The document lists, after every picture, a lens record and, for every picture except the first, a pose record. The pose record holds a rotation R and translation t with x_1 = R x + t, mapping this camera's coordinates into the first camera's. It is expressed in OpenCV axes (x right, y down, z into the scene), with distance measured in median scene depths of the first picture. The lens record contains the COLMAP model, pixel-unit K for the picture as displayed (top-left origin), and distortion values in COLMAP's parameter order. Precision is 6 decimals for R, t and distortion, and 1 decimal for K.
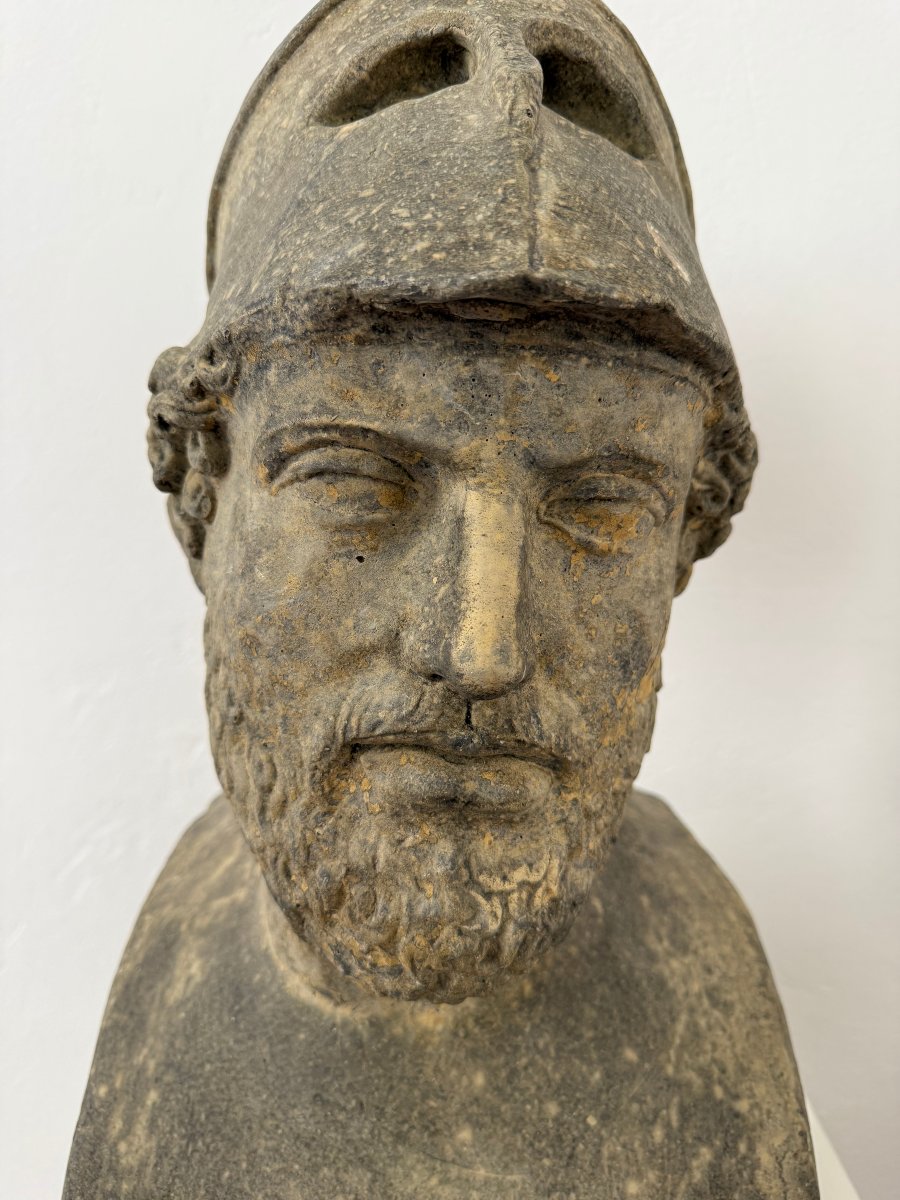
lens RADIAL K [[894.7, 0, 450.0], [0, 894.7, 600.0], [0, 0, 1]] dist [0.036348, -0.117157]
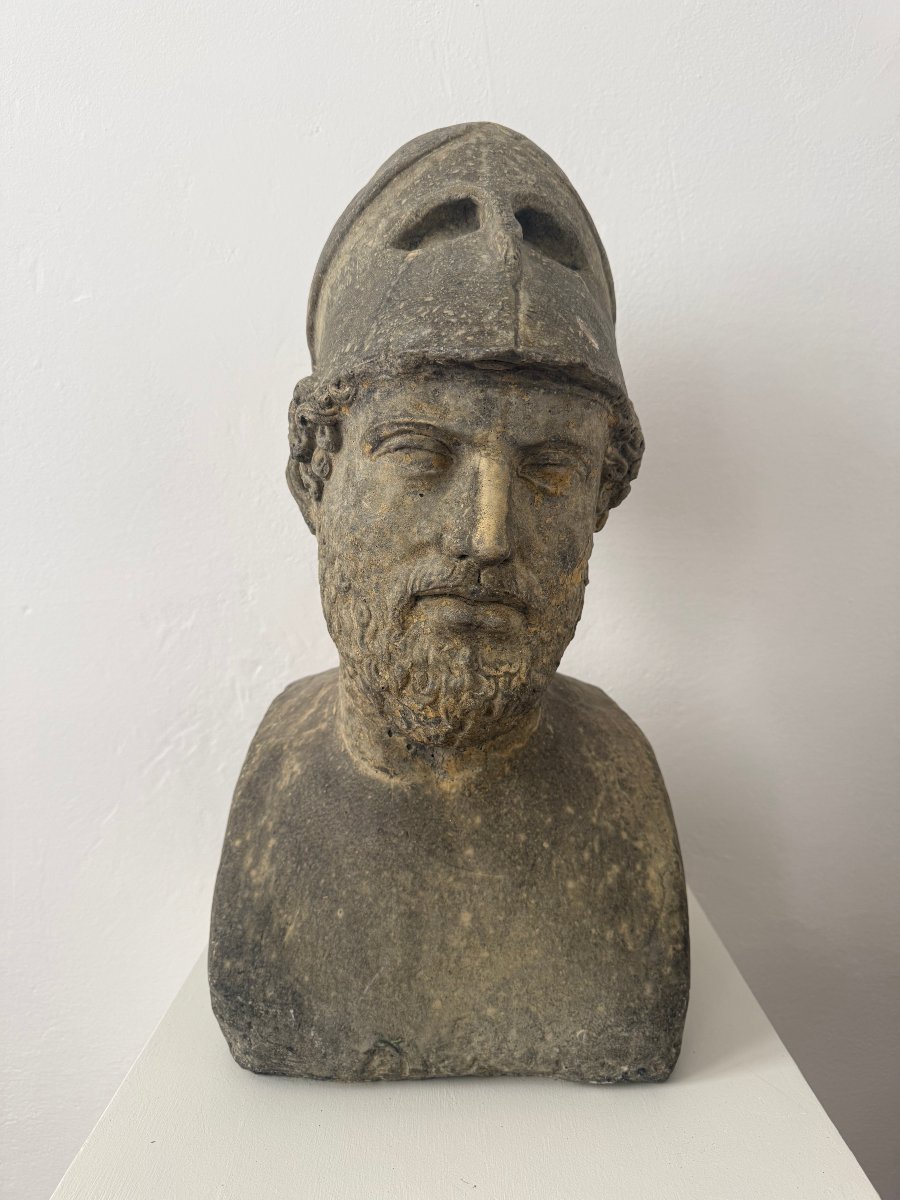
lens RADIAL K [[869.3, 0, 450.0], [0, 869.3, 600.0], [0, 0, 1]] dist [0.119034, -0.206559]
pose [[0.999525, 0.009583, 0.029296, -0.088207], [-0.009342, 0.999922, -0.008325, 0.178808], [-0.029373, 0.008047, 0.999536, -0.776540]]
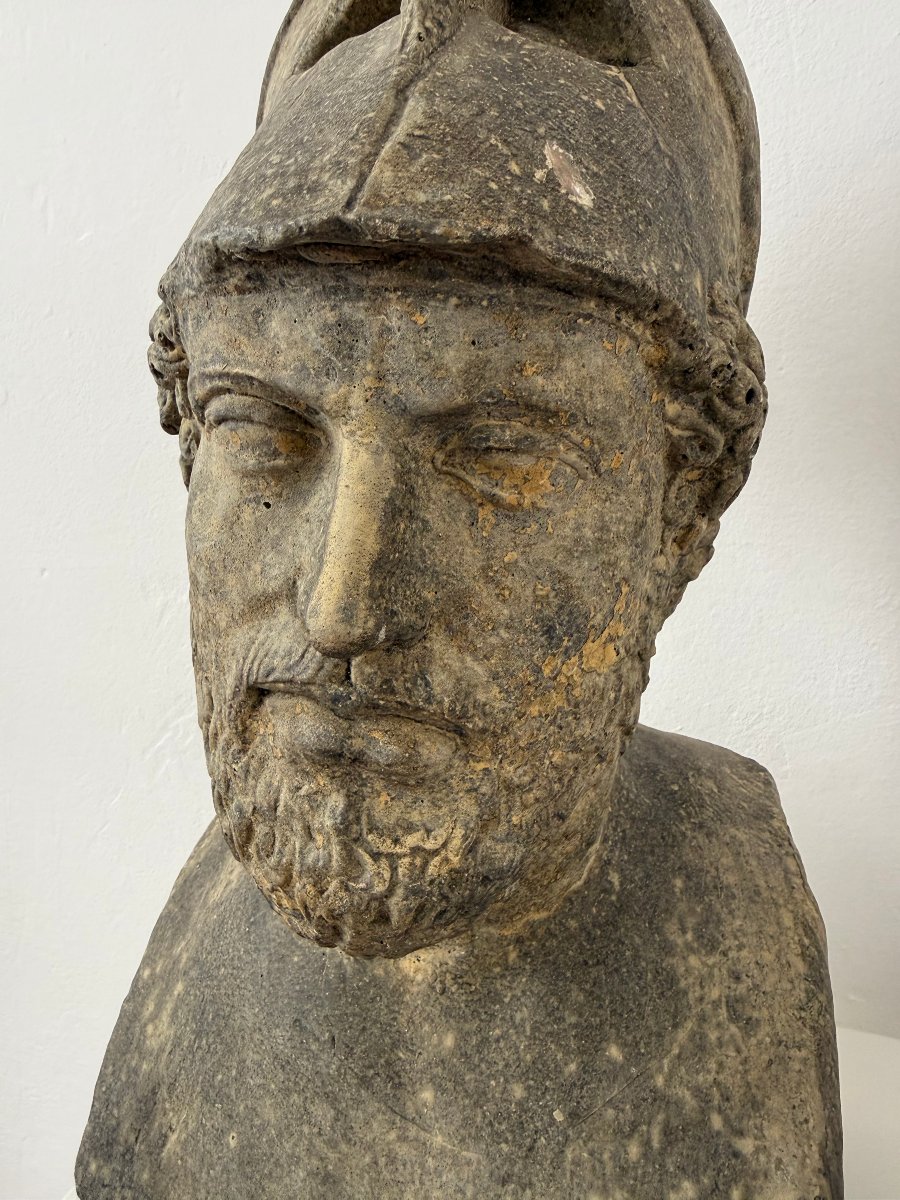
lens RADIAL K [[880.4, 0, 449.2], [0, 880.4, 529.5], [0, 0, 1]] dist [-0.025768, 0.040469]
pose [[0.945648, 0.044657, -0.322110, 0.394552], [-0.042711, 0.999001, 0.013110, -0.038138], [0.322374, 0.001360, 0.946611, 0.125541]]
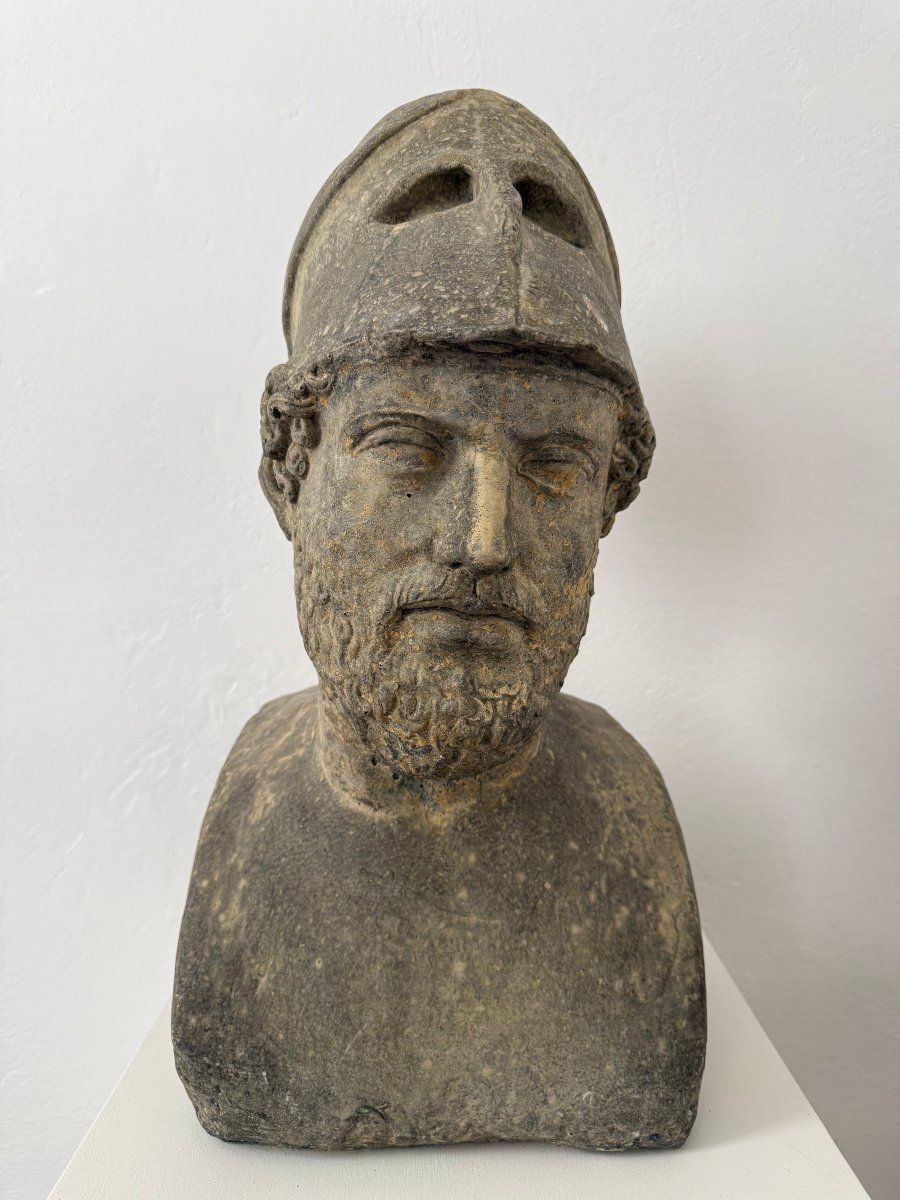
lens RADIAL K [[873.6, 0, 447.4], [0, 873.6, 600.3], [0, 0, 1]] dist [0.101147, -0.177759]
pose [[0.999079, 0.008305, 0.042101, -0.092106], [-0.007508, 0.999790, -0.019051, 0.170275], [-0.042250, 0.018718, 0.998932, -0.585143]]
